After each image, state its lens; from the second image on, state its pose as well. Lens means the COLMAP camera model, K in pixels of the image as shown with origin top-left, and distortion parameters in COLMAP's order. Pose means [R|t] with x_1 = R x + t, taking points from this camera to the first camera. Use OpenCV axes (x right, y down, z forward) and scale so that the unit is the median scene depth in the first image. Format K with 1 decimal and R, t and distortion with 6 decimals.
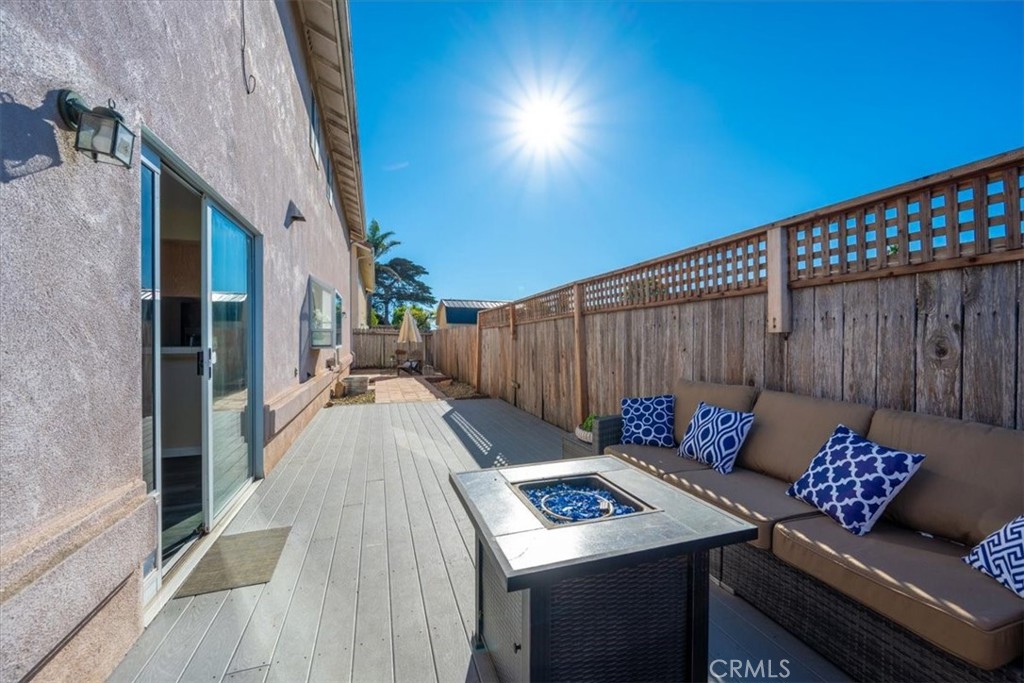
lens RADIAL K [[398.1, 0, 514.2], [0, 398.1, 341.9], [0, 0, 1]] dist [-0.002228, -0.000463]
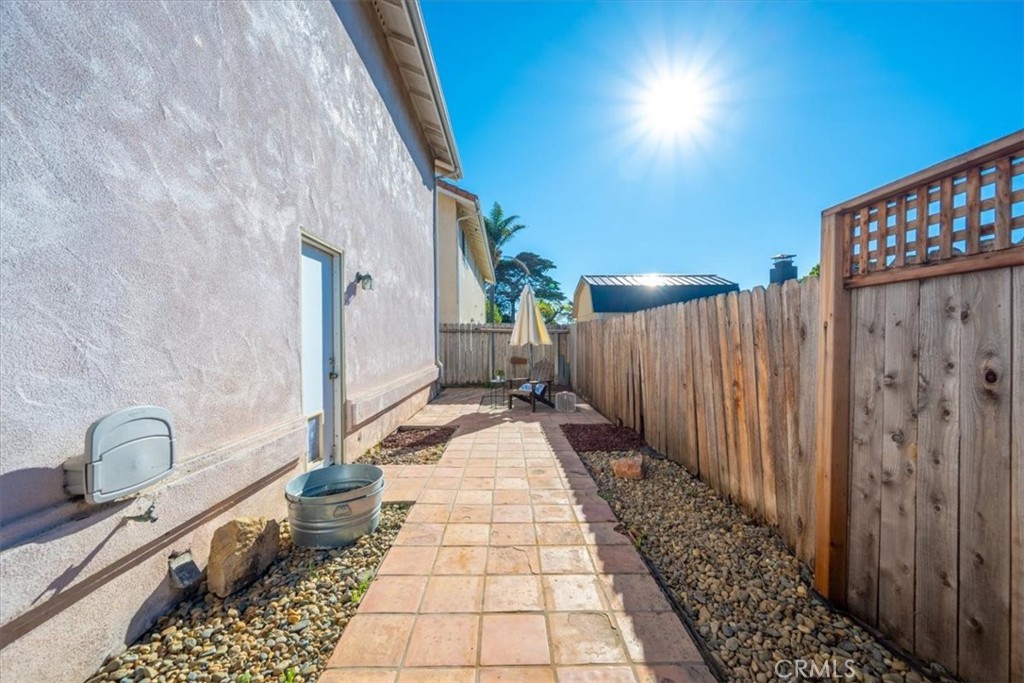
lens RADIAL K [[398.1, 0, 514.2], [0, 398.1, 341.9], [0, 0, 1]] dist [-0.002228, -0.000463]
pose [[0.950556, -0.005276, -0.310509, -0.539190], [0.005637, 0.999984, 0.000266, -0.020135], [0.310503, -0.002003, 0.950570, 2.211903]]
